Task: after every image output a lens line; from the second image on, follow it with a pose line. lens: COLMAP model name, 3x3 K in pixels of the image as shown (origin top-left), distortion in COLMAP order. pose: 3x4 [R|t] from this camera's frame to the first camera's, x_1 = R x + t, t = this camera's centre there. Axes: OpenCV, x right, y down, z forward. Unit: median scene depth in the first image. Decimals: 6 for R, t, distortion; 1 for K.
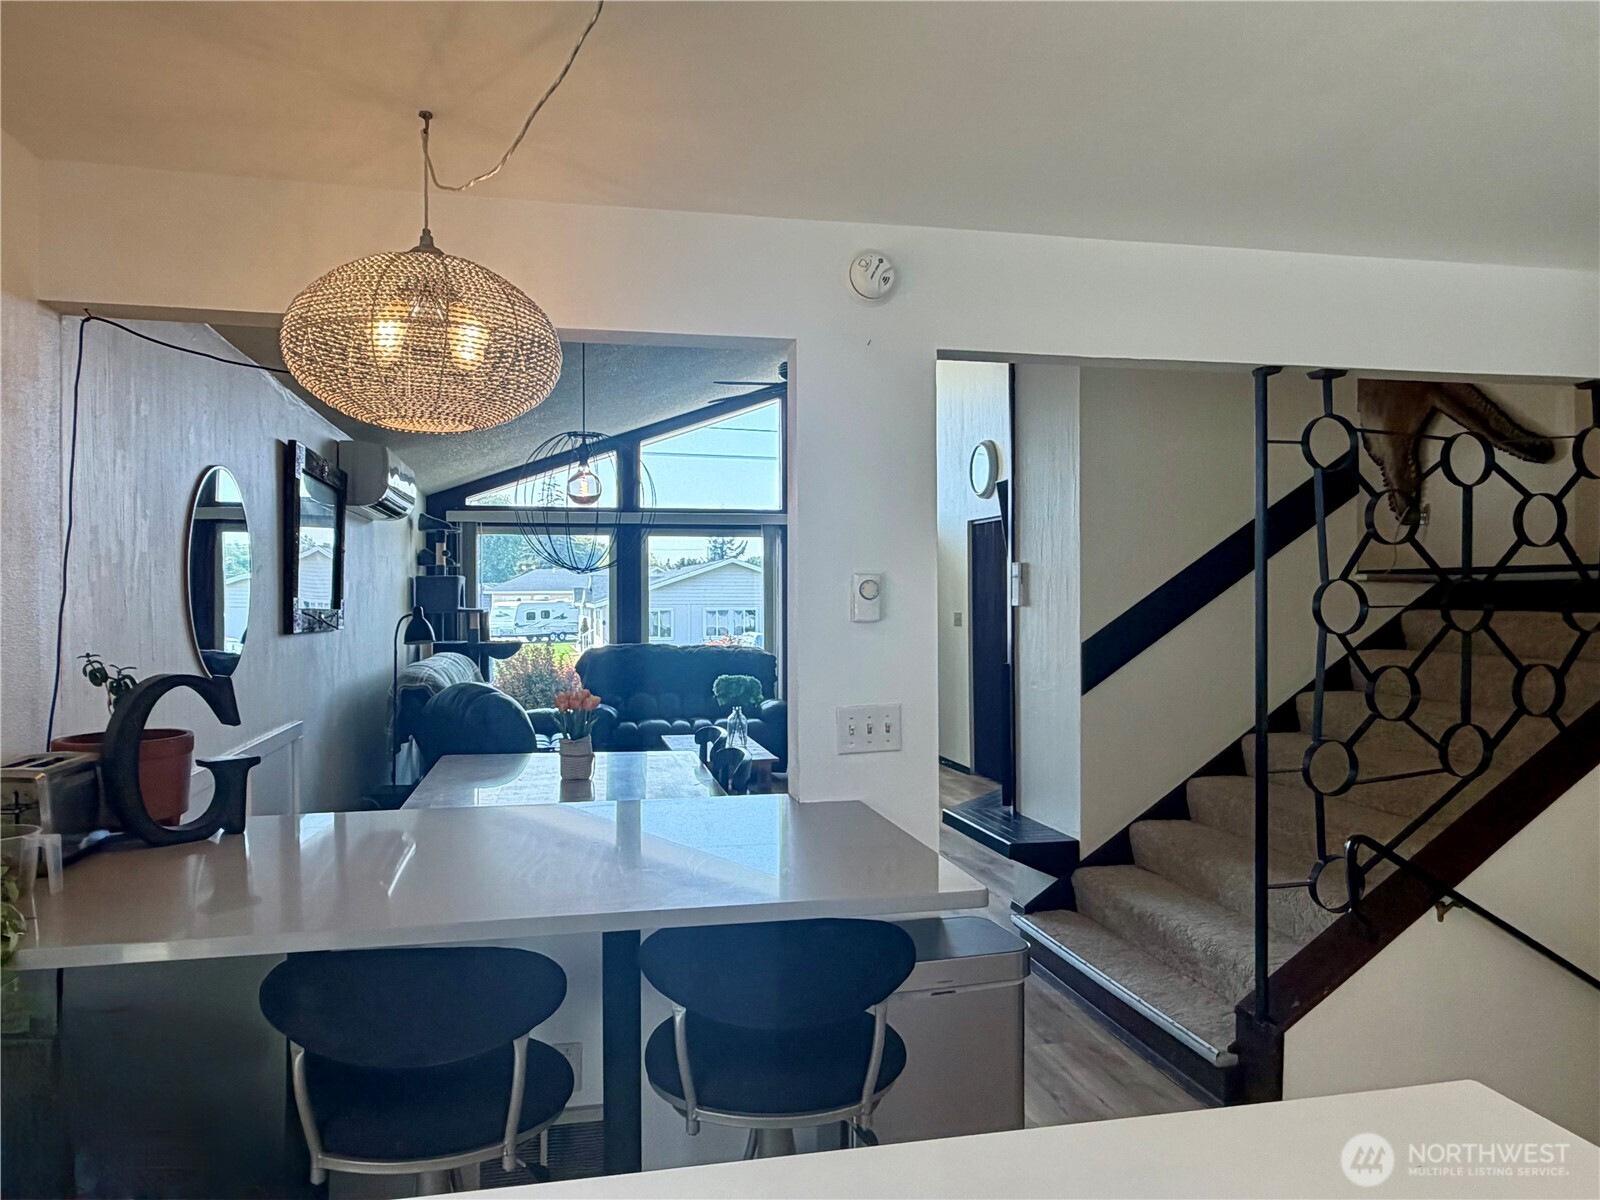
lens RADIAL K [[1093.9, 0, 797.8], [0, 1093.9, 598.3], [0, 0, 1]] dist [-0.000201, -0.001267]
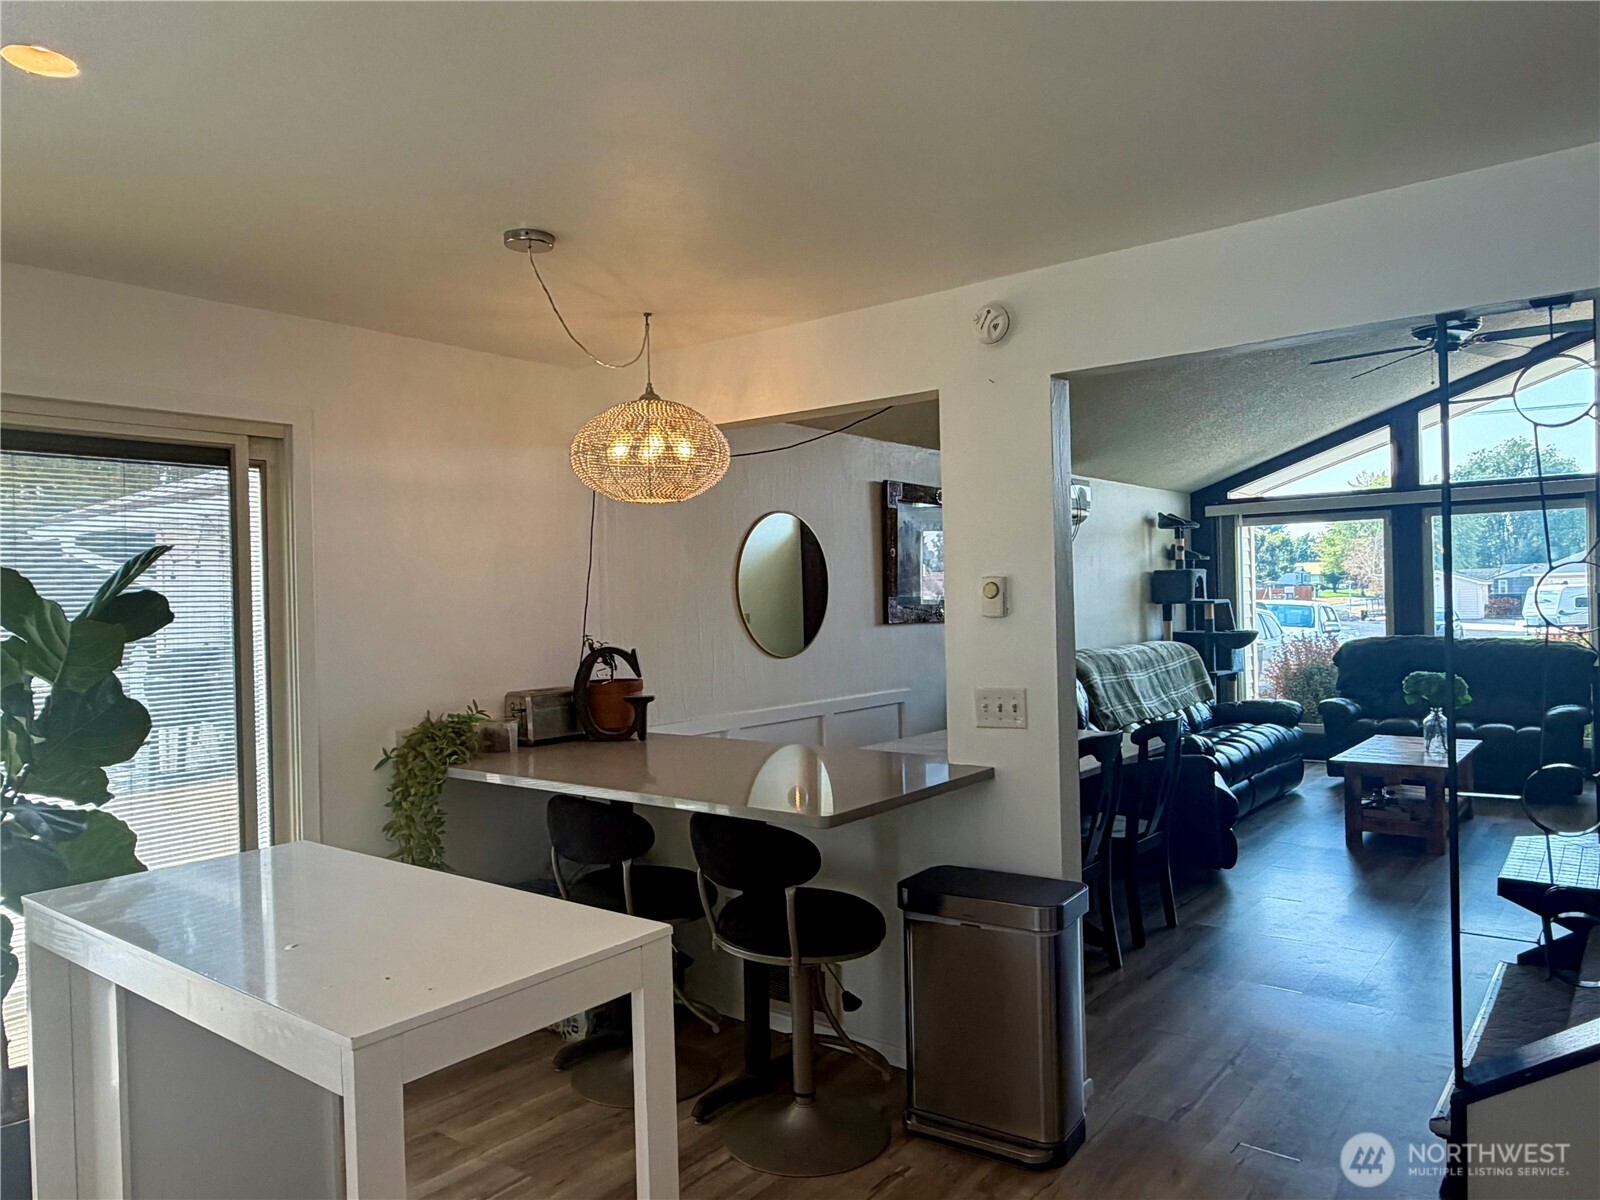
lens RADIAL K [[1093.9, 0, 788.0], [0, 1093.9, 598.1], [0, 0, 1]] dist [-0.000201, -0.001267]
pose [[0.635886, -0.012306, -0.771685, 0.298078], [0.020596, 0.999787, 0.001027, -0.001665], [0.771508, -0.016547, 0.636005, 0.026552]]
